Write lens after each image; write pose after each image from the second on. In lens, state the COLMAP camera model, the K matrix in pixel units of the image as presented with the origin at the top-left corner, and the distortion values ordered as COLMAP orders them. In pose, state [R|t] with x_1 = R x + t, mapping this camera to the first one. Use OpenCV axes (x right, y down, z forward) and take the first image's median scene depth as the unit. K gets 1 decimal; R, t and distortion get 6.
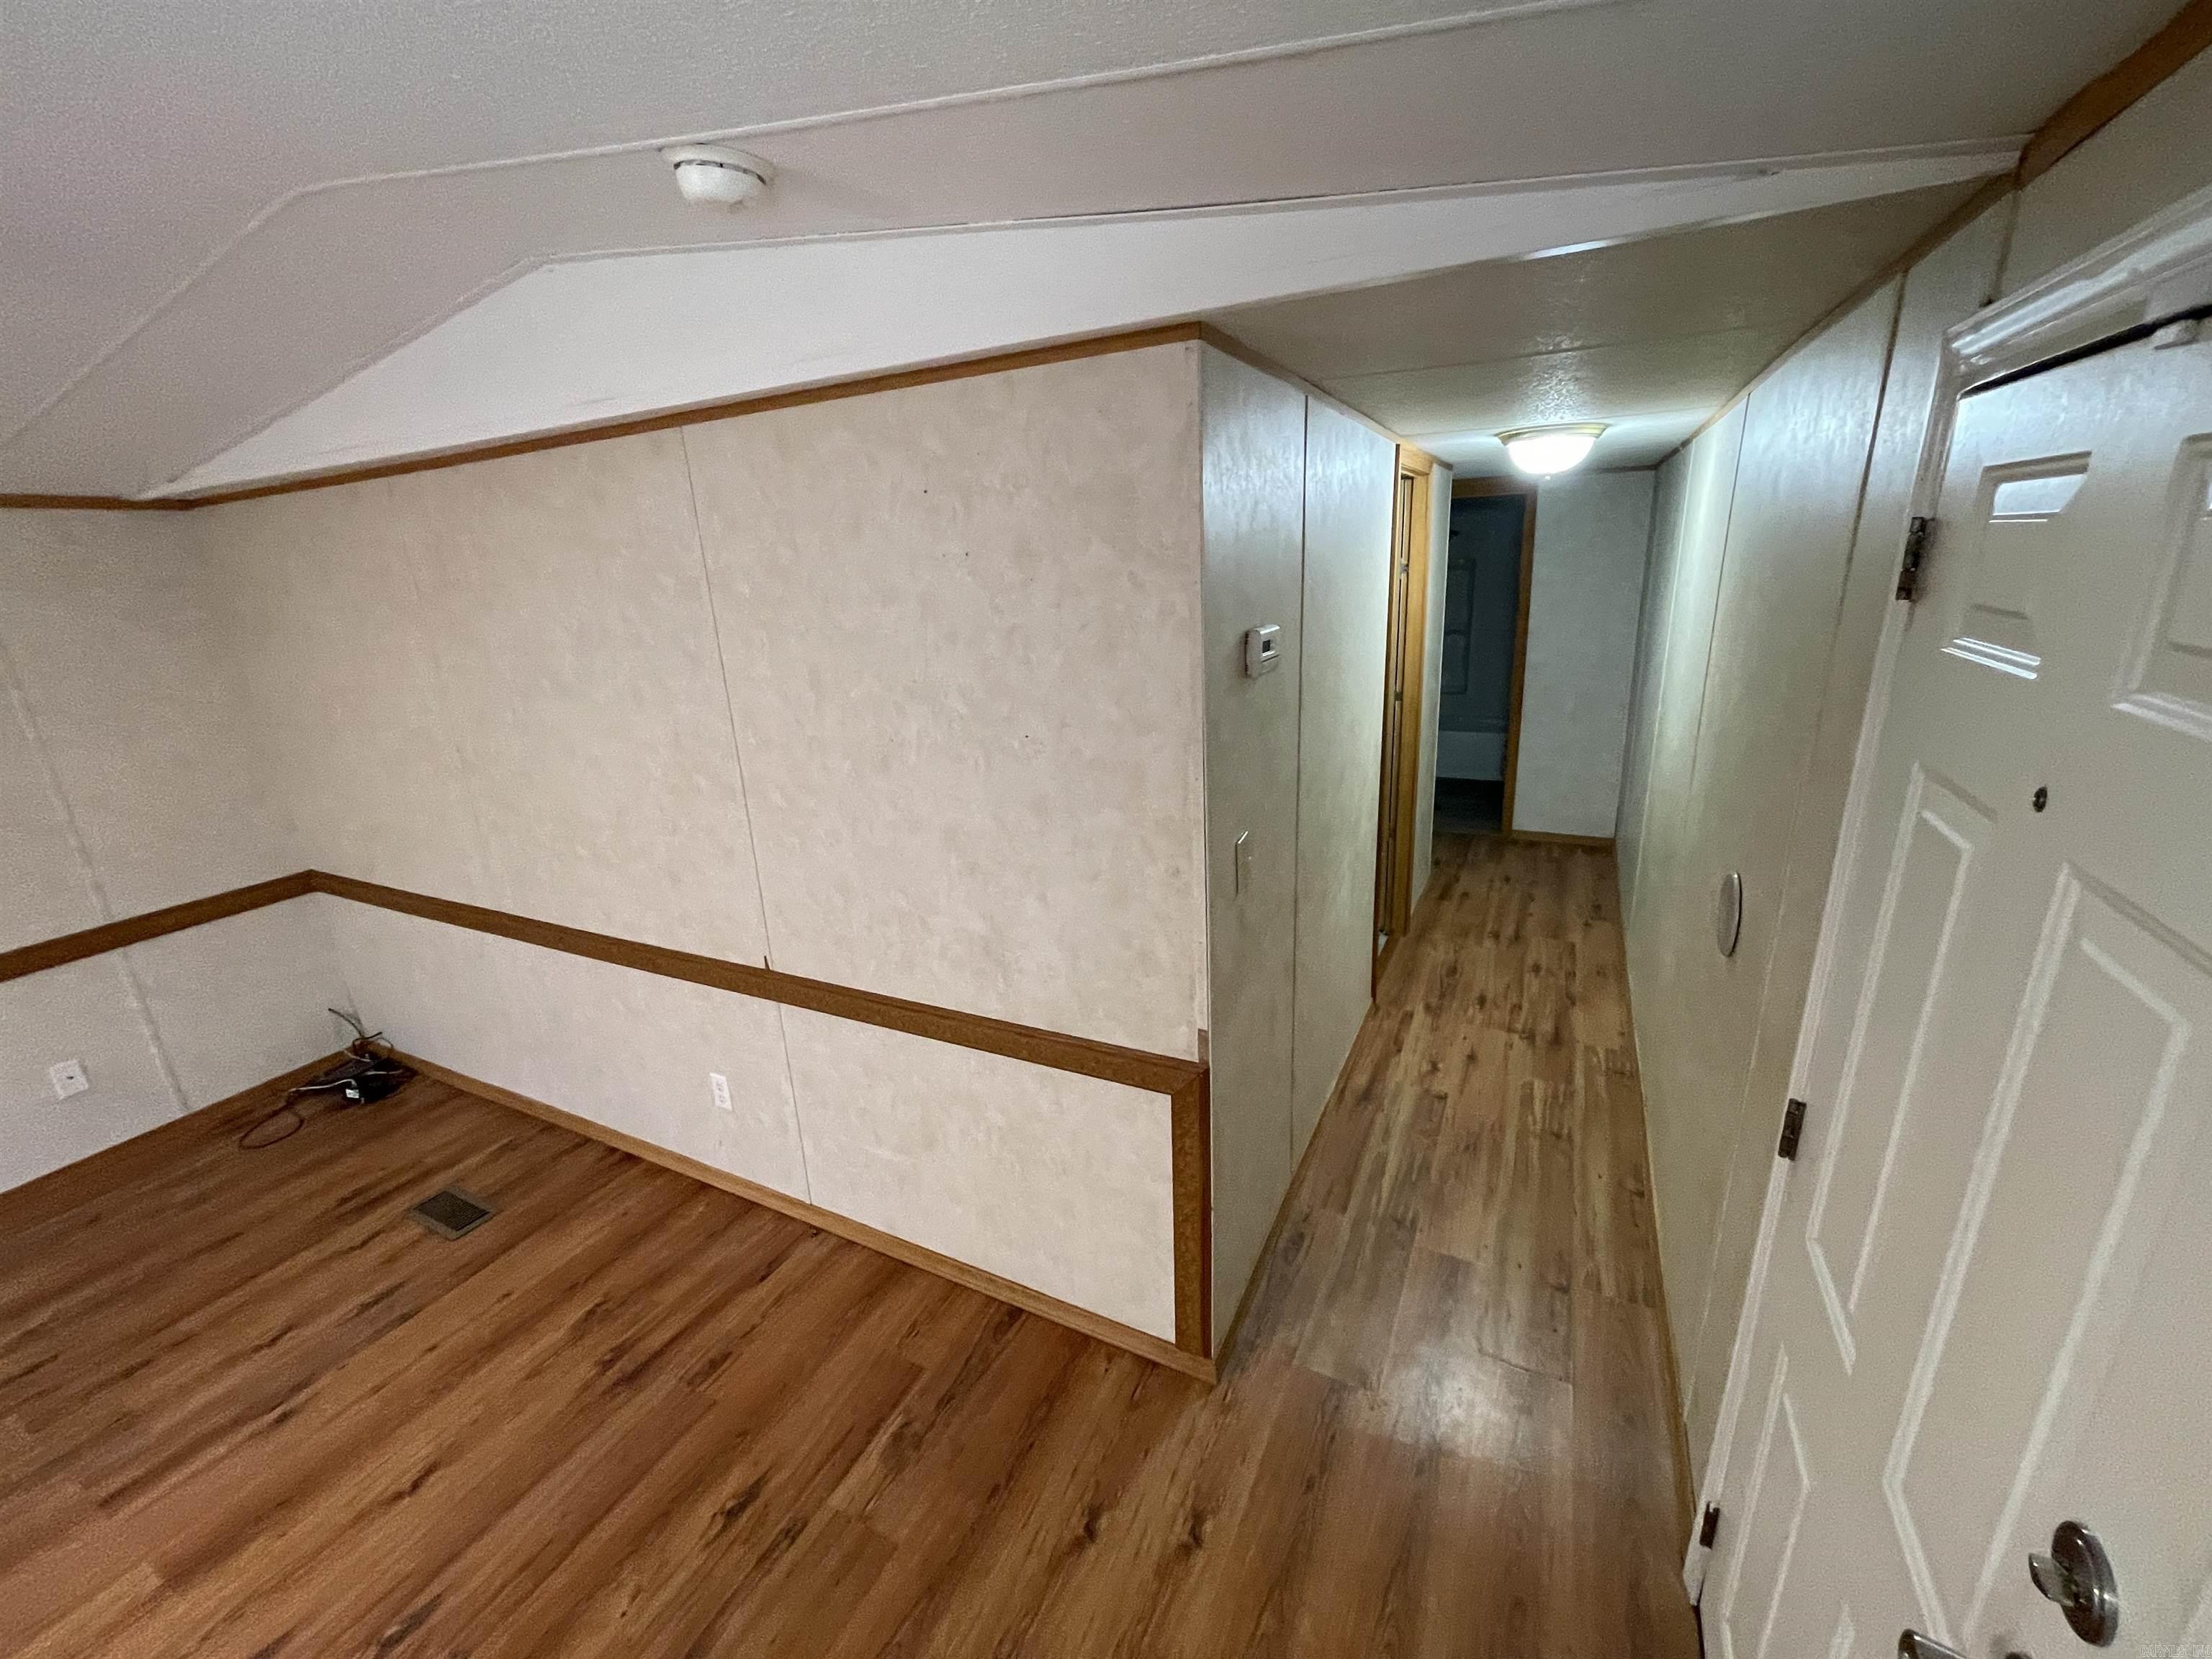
lens RADIAL K [[892.1, 0, 1094.9], [0, 892.1, 833.9], [0, 0, 1]] dist [-0.002584, 0.000422]
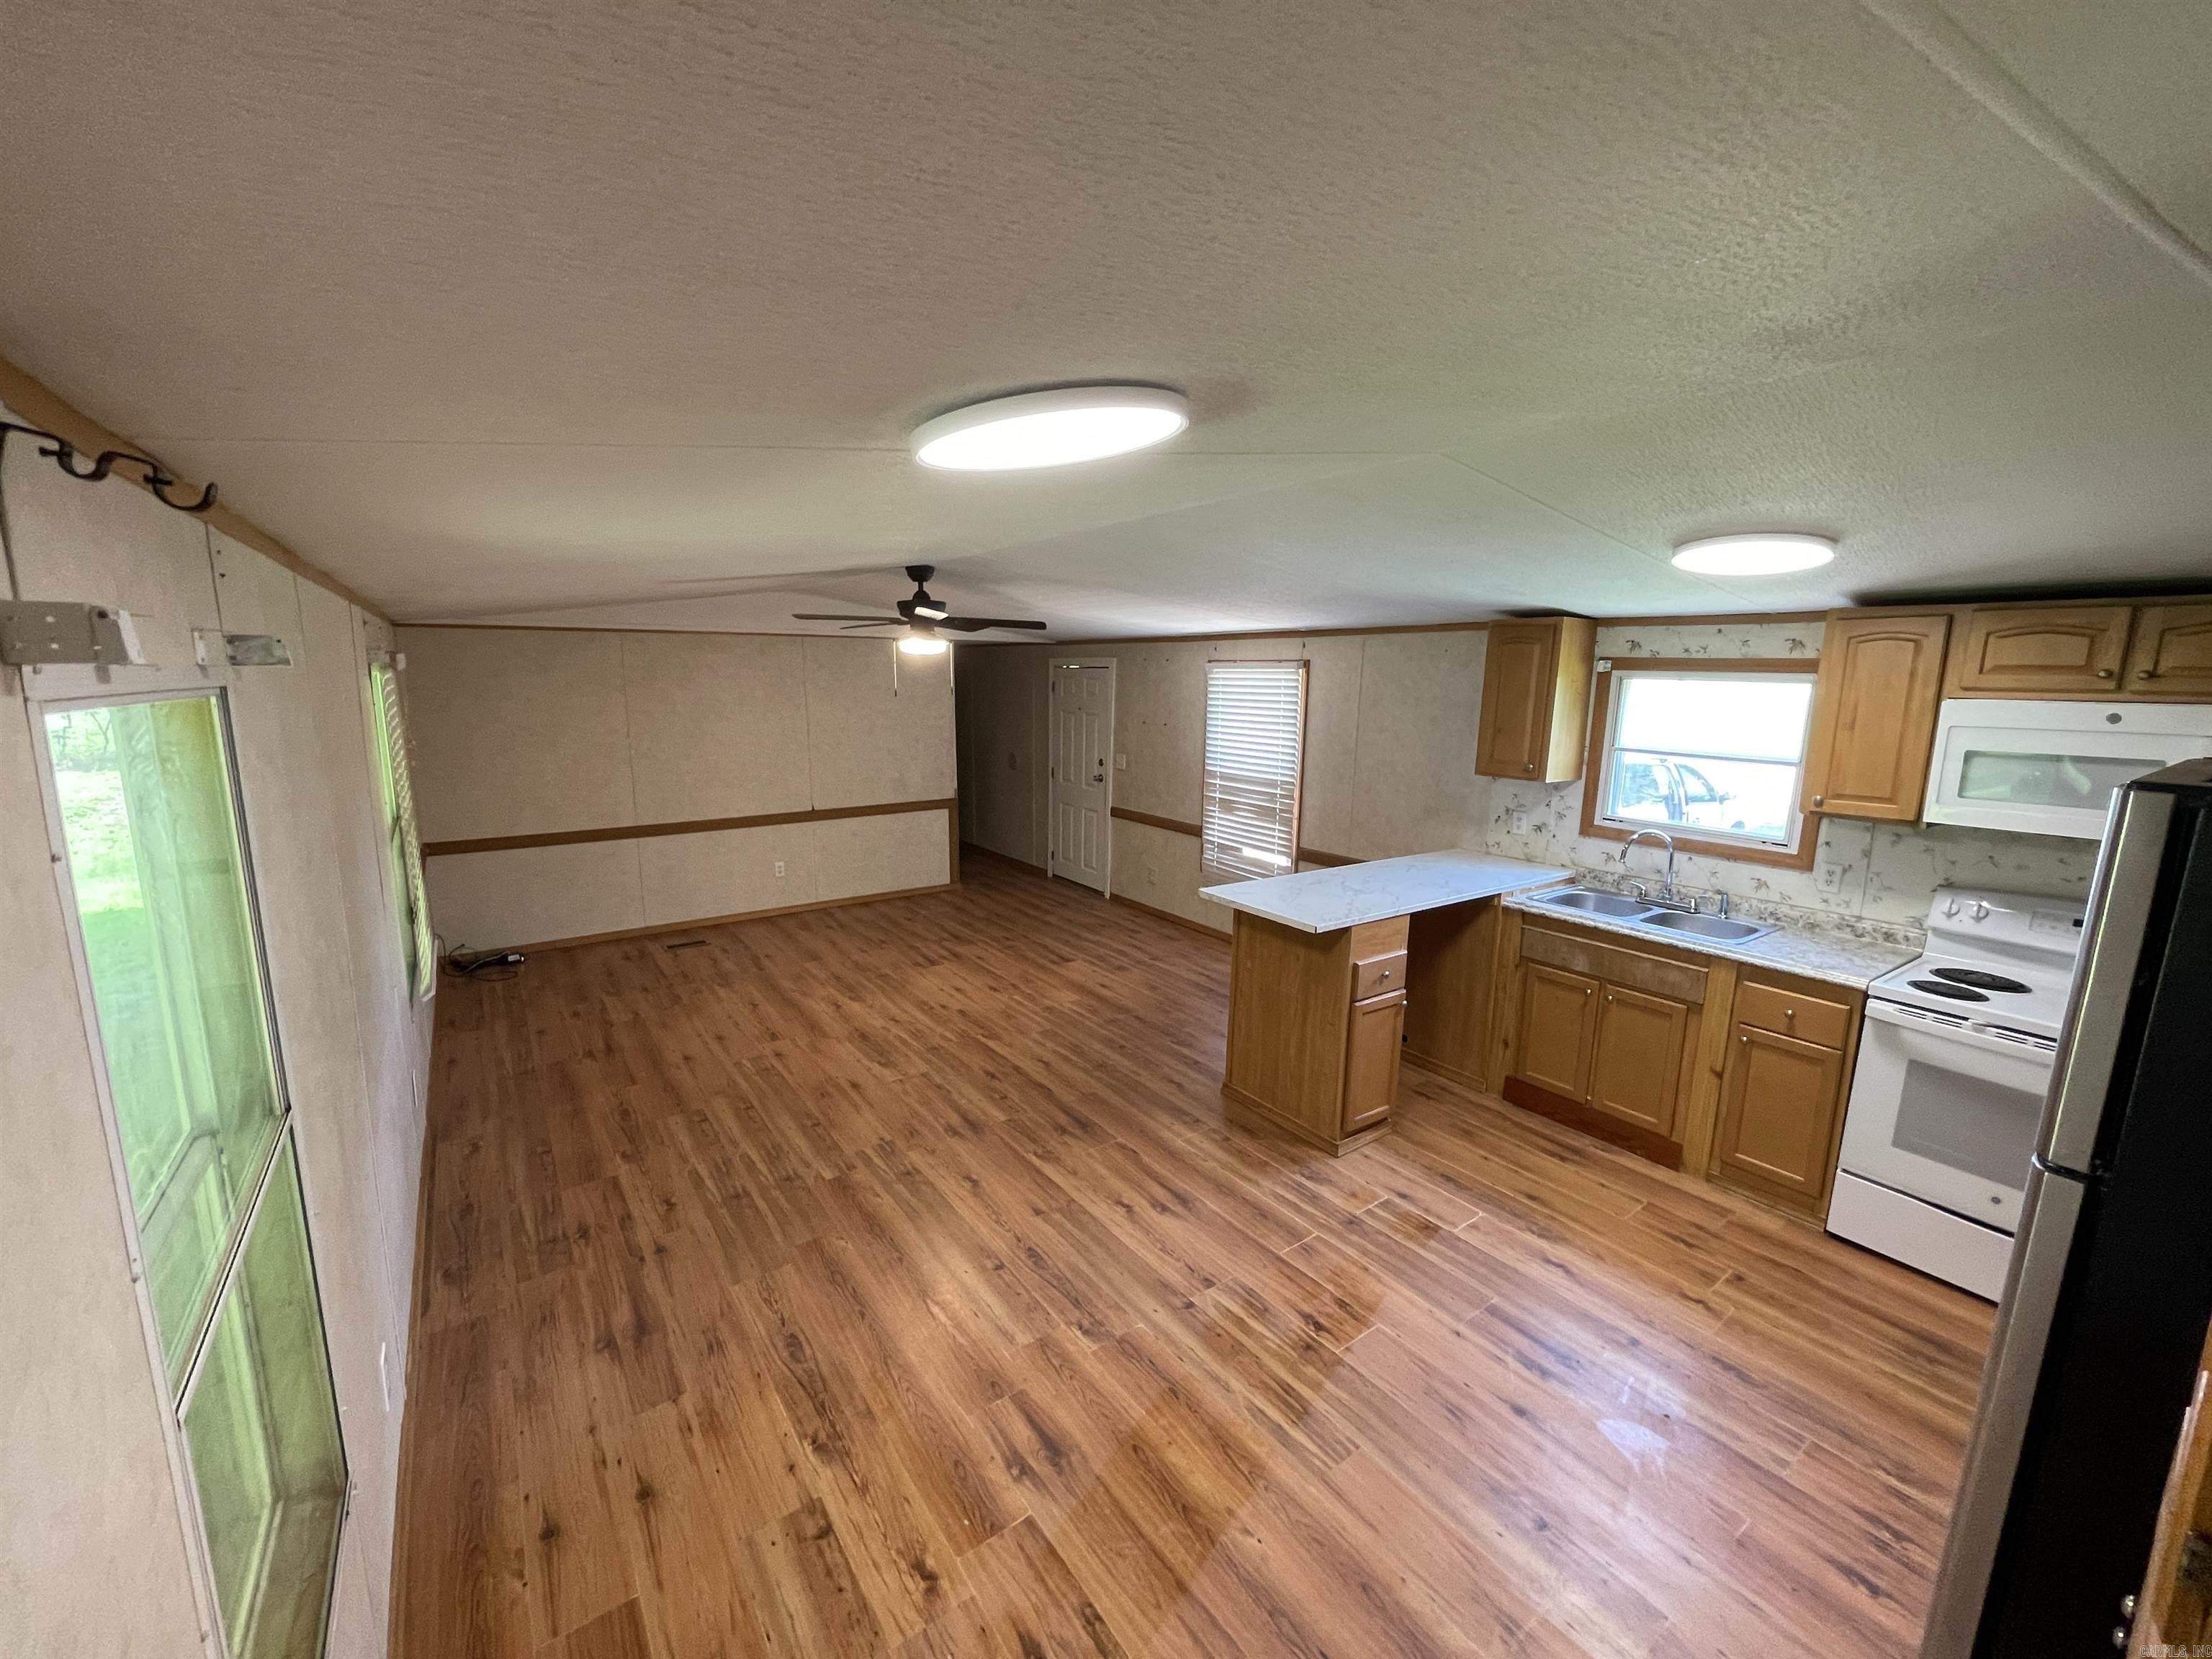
lens RADIAL K [[892.1, 0, 1104.6], [0, 892.1, 836.4], [0, 0, 1]] dist [-0.002584, 0.000422]
pose [[0.458018, -0.111960, 0.881864, -2.894416], [0.228856, 0.973449, 0.004726, 0.505336], [-0.858979, 0.199656, 0.471480, -1.374788]]
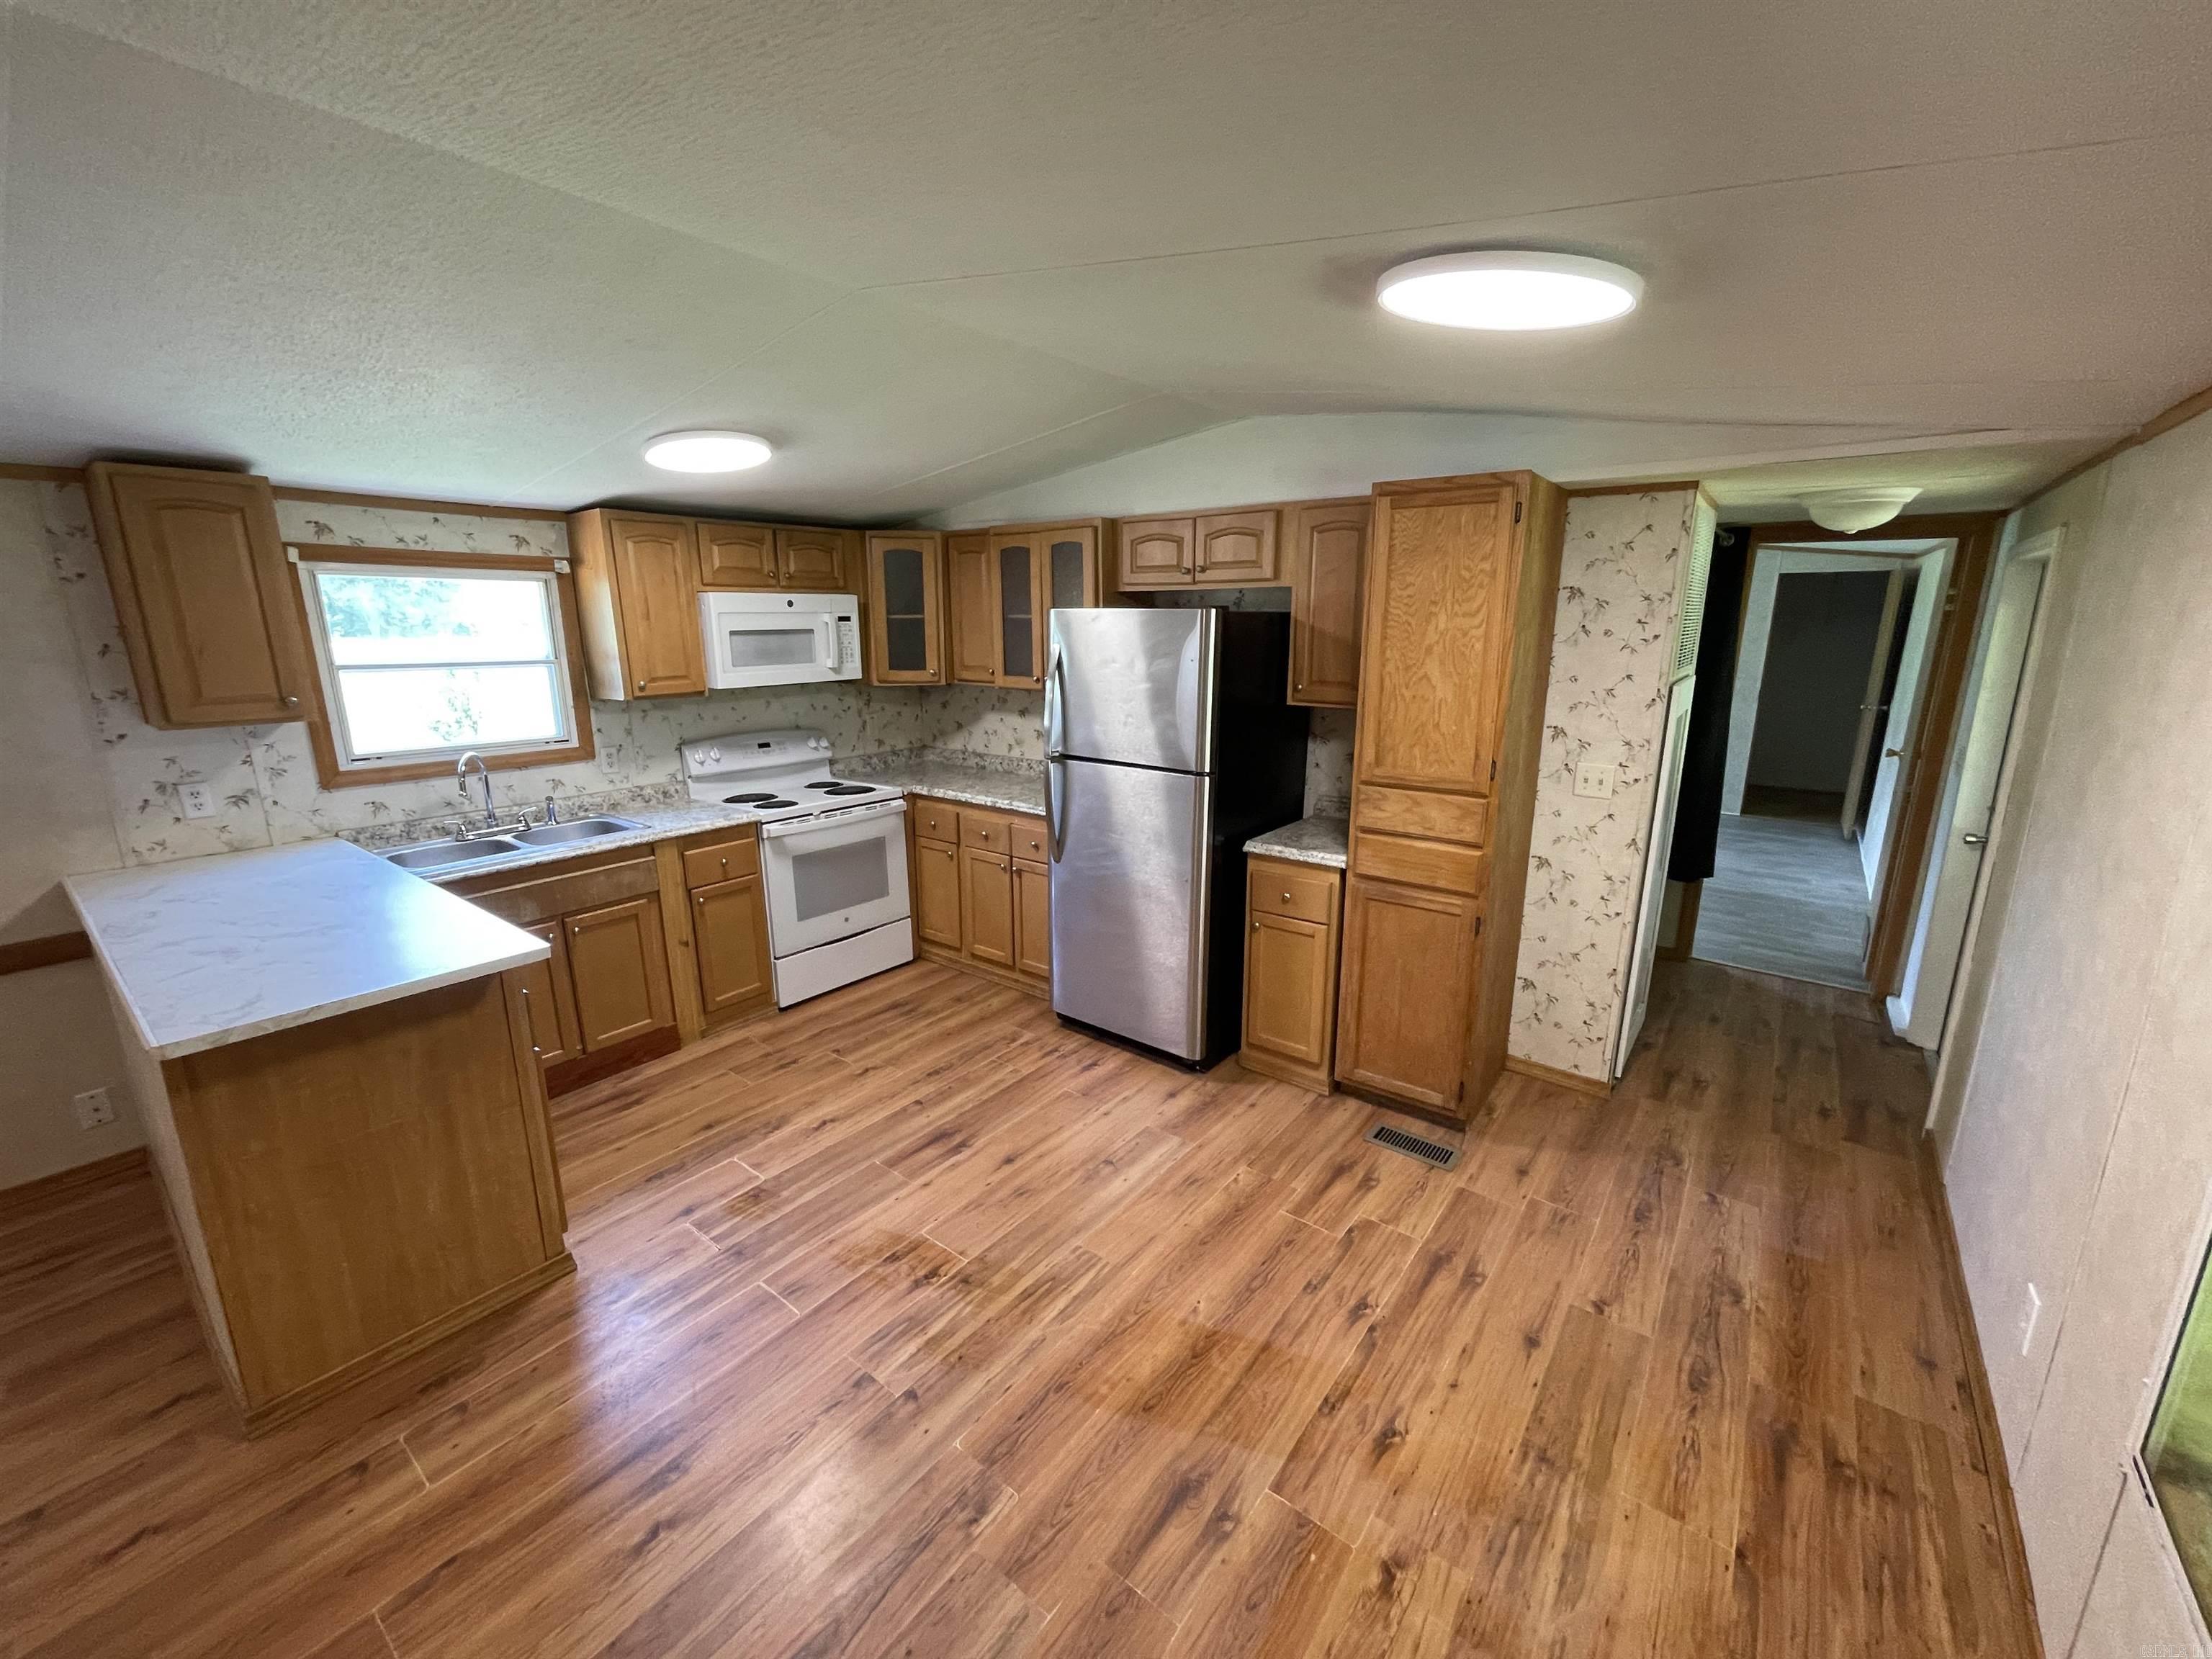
lens RADIAL K [[892.1, 0, 1093.7], [0, 892.1, 830.7], [0, 0, 1]] dist [-0.002584, 0.000422]
pose [[-0.980380, 0.005418, 0.197043, -2.150448], [0.103581, 0.864644, 0.491590, 0.212476], [-0.167709, 0.502355, -0.848241, -0.238488]]
